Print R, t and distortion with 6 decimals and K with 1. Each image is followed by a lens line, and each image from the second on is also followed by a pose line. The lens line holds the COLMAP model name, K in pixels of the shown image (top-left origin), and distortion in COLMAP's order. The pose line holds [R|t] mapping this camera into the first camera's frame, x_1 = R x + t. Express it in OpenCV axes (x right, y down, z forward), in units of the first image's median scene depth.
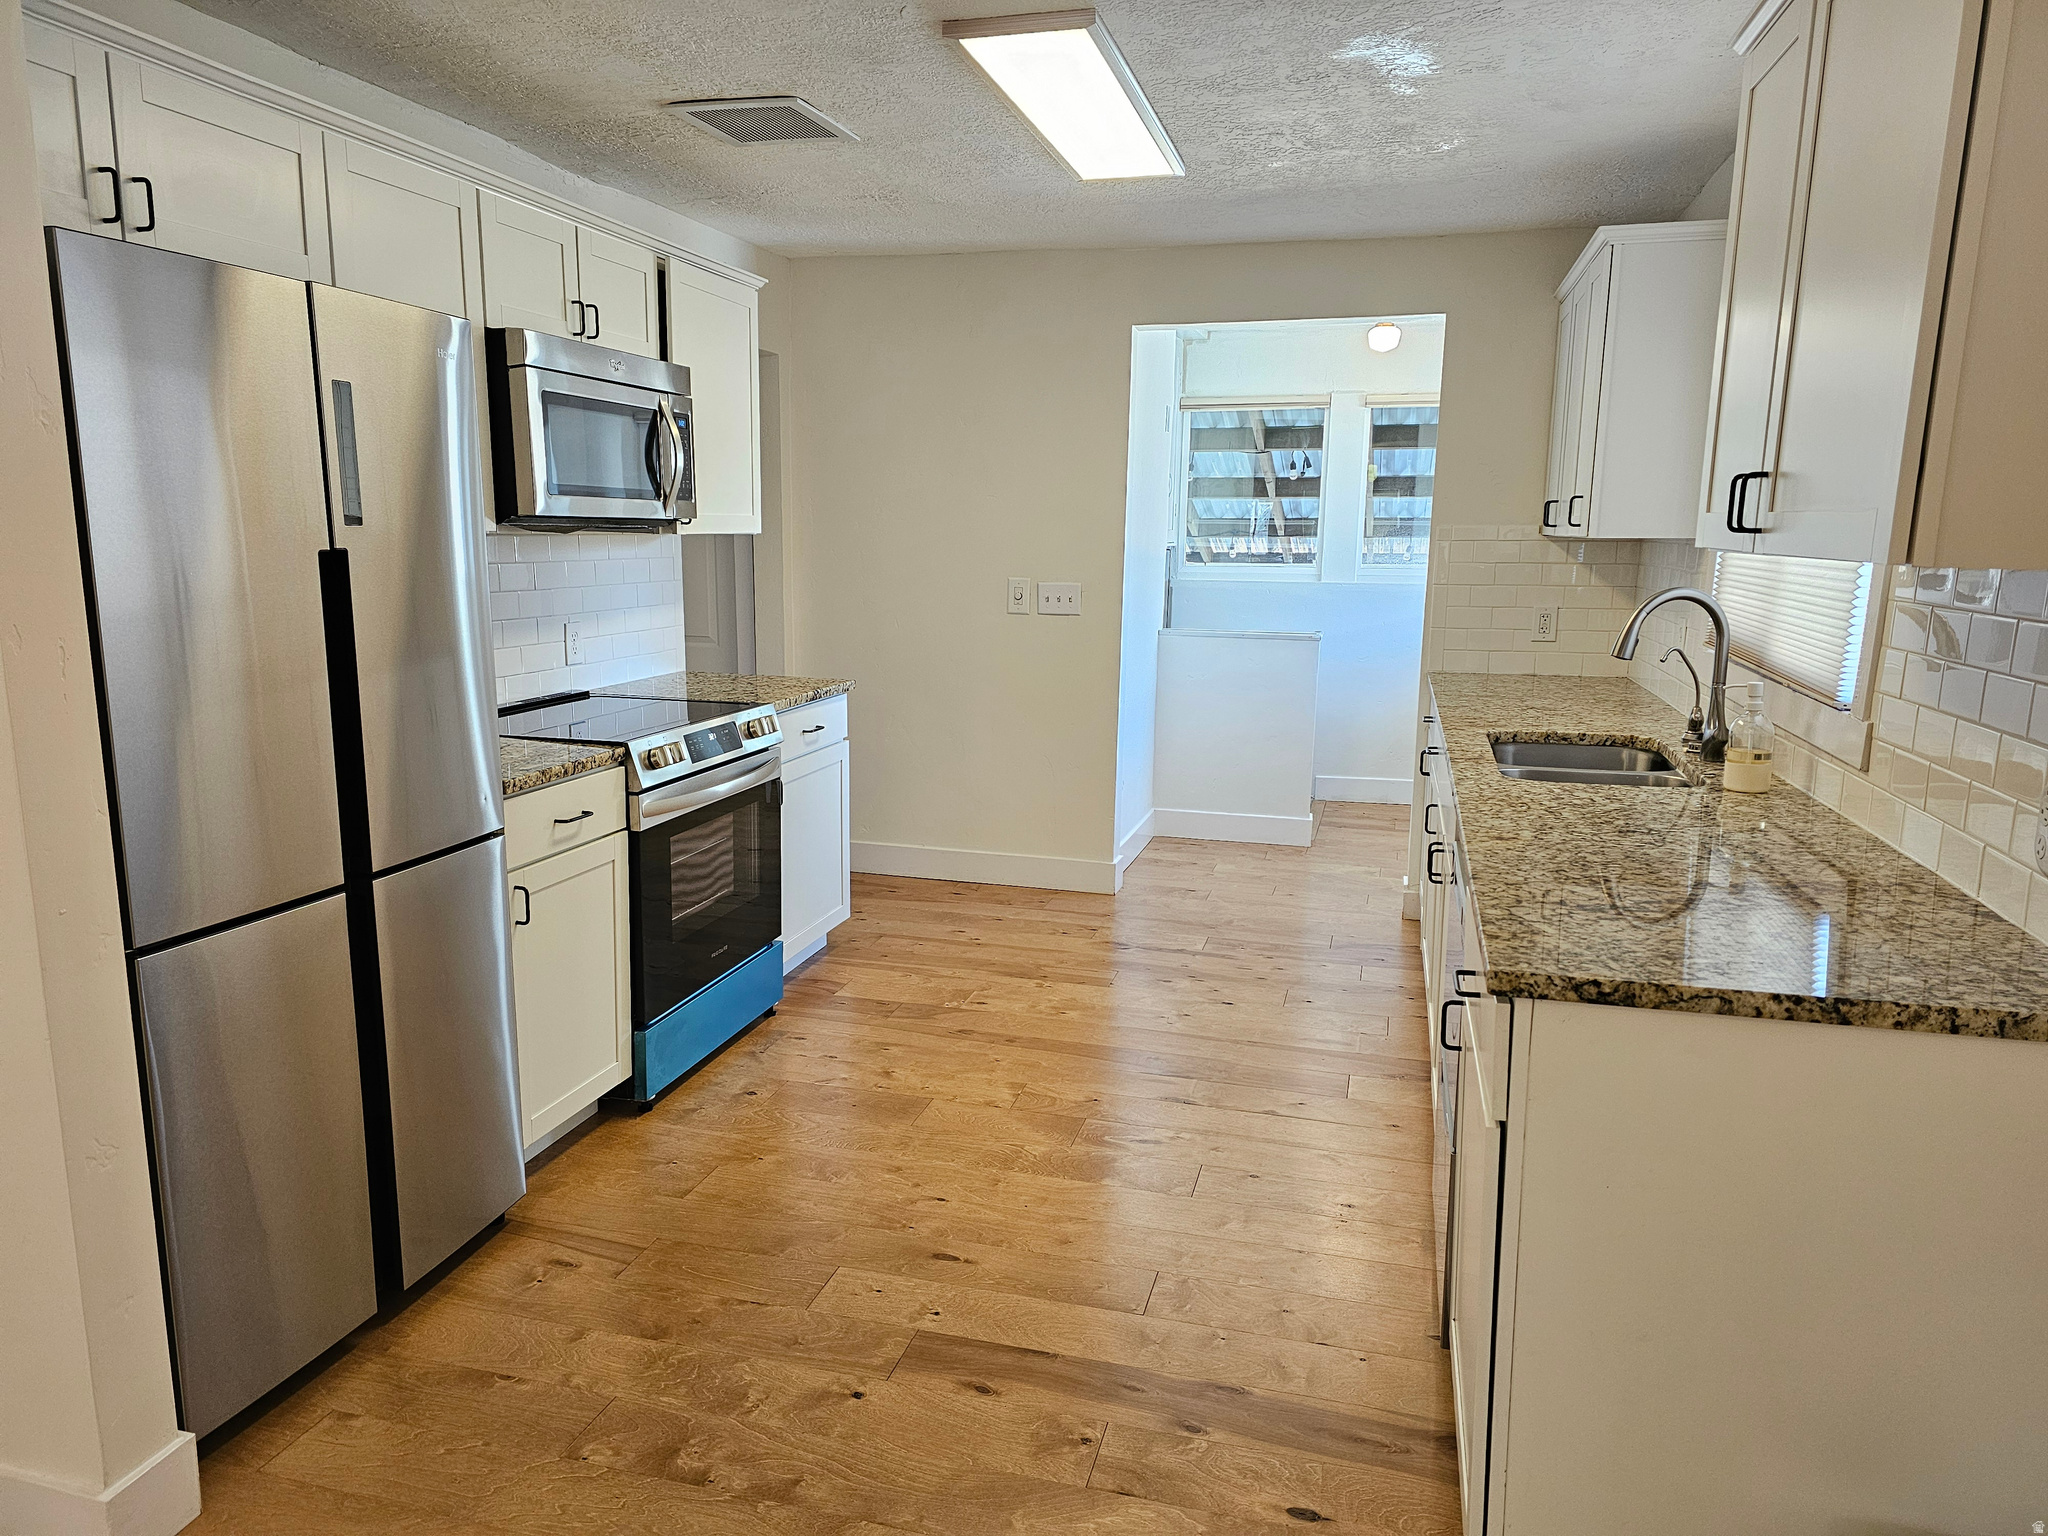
lens RADIAL K [[1448.8, 0, 1024.0], [0, 1448.8, 768.0], [0, 0, 1]] dist [0.080748, -0.008080]
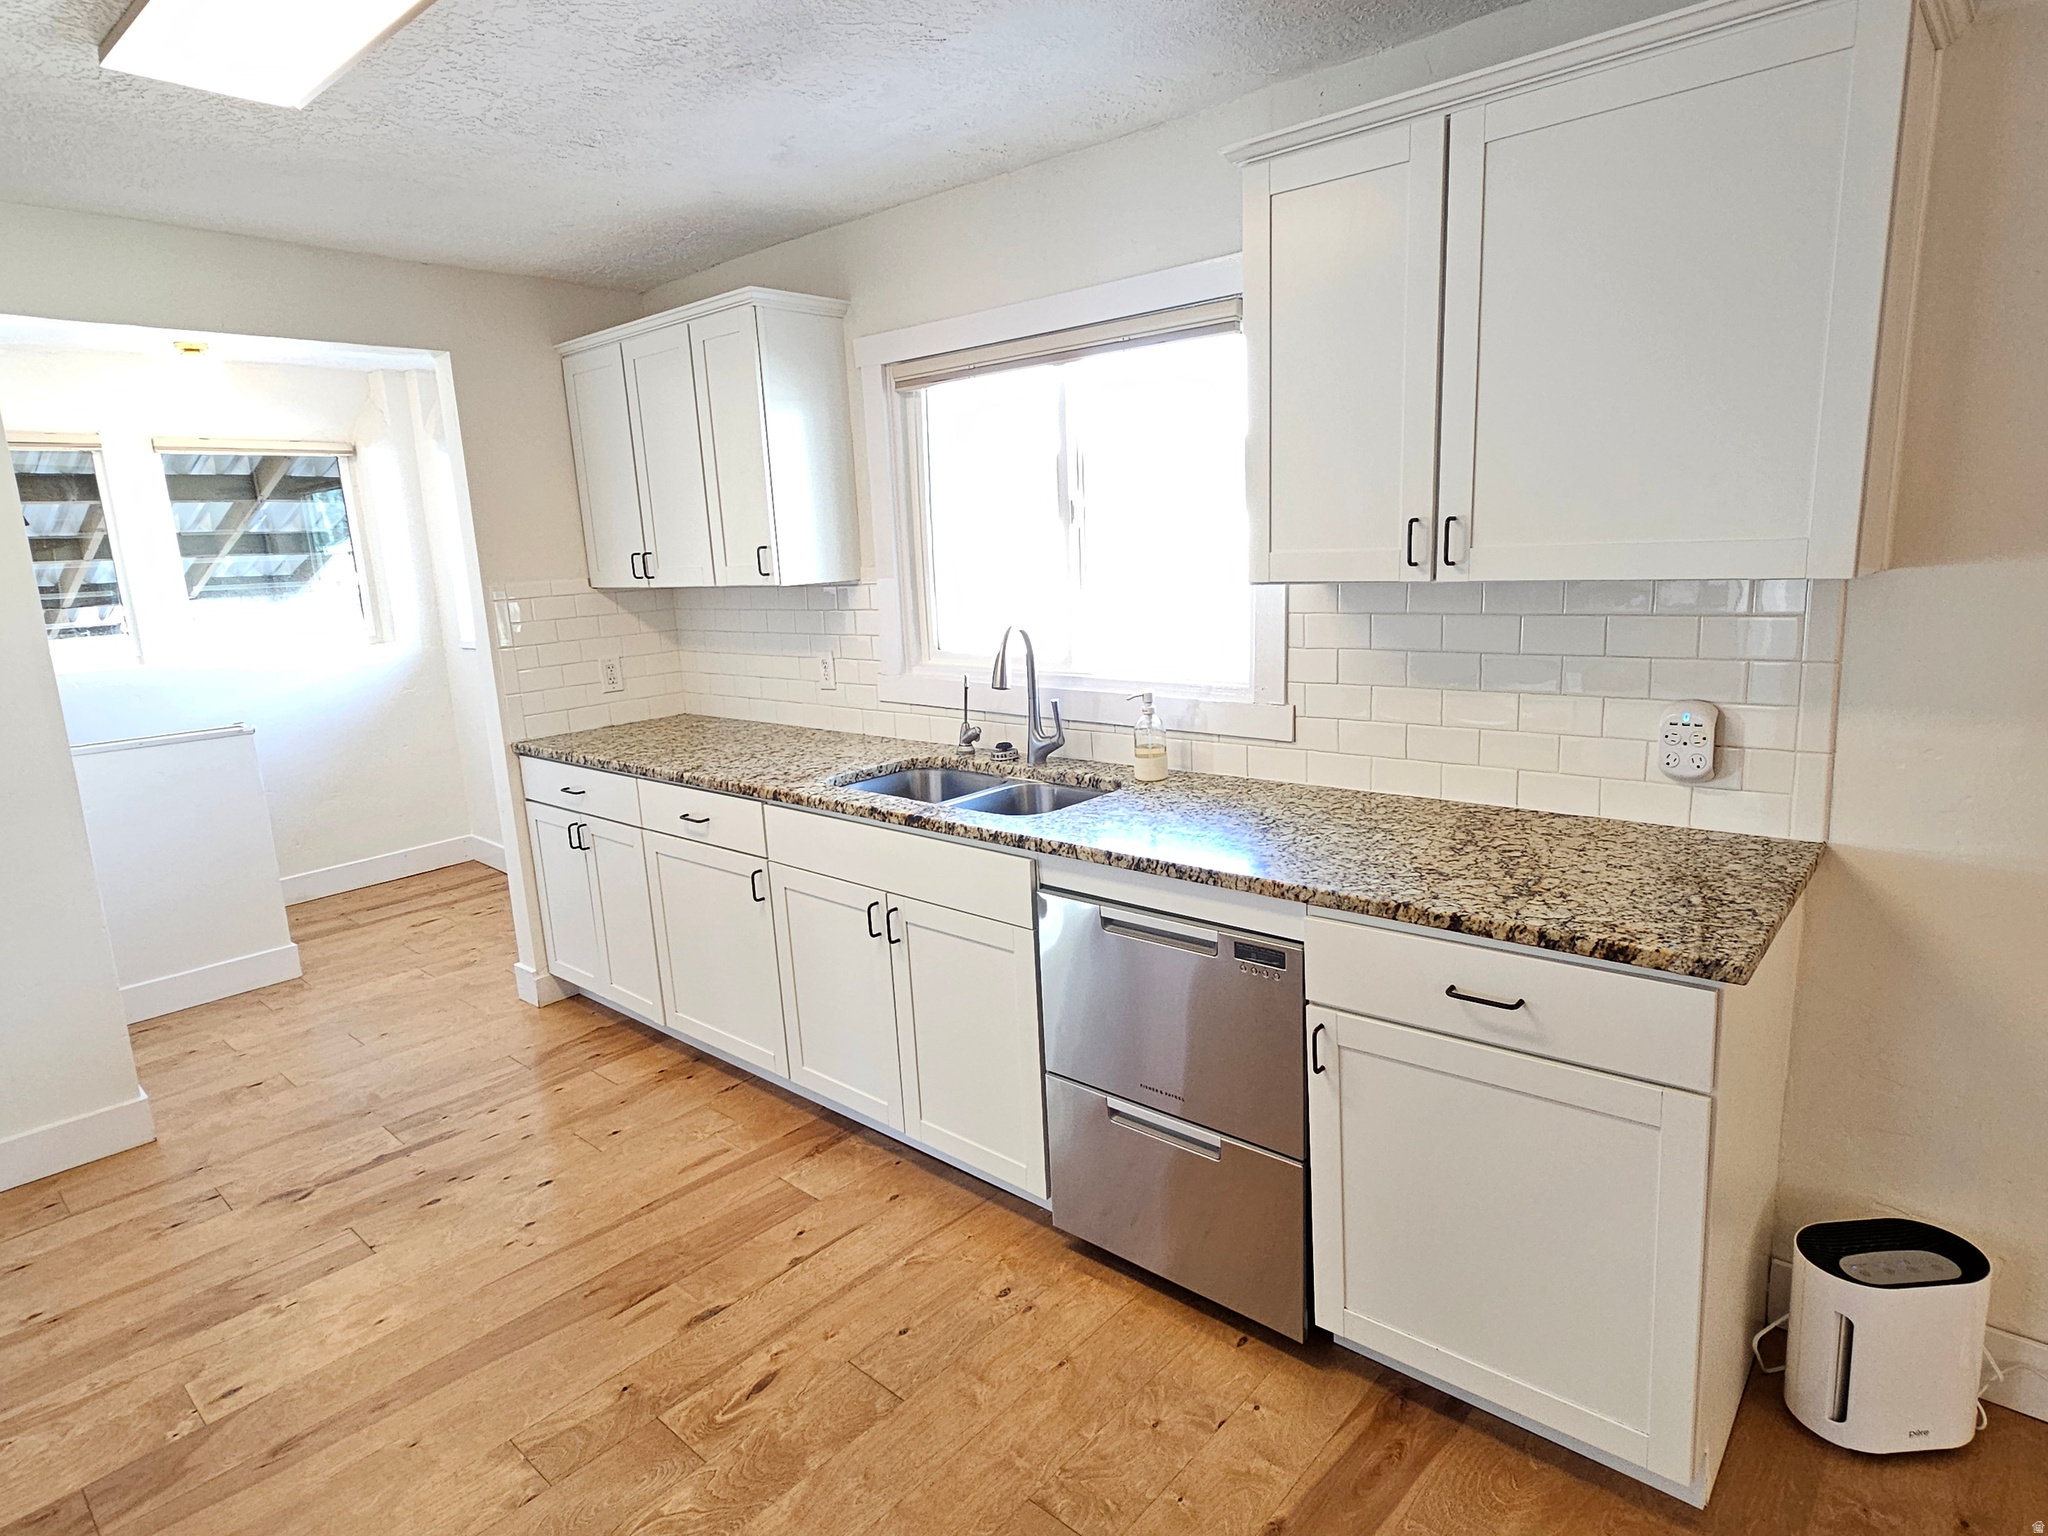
lens RADIAL K [[1157.2, 0, 1024.9], [0, 1157.2, 755.8], [0, 0, 1]] dist [0.003440, 0.000504]
pose [[0.419108, -0.198132, 0.886054, -0.246374], [0.198388, 0.972302, 0.123579, -0.087174], [-0.885997, 0.123989, 0.446806, 0.403389]]
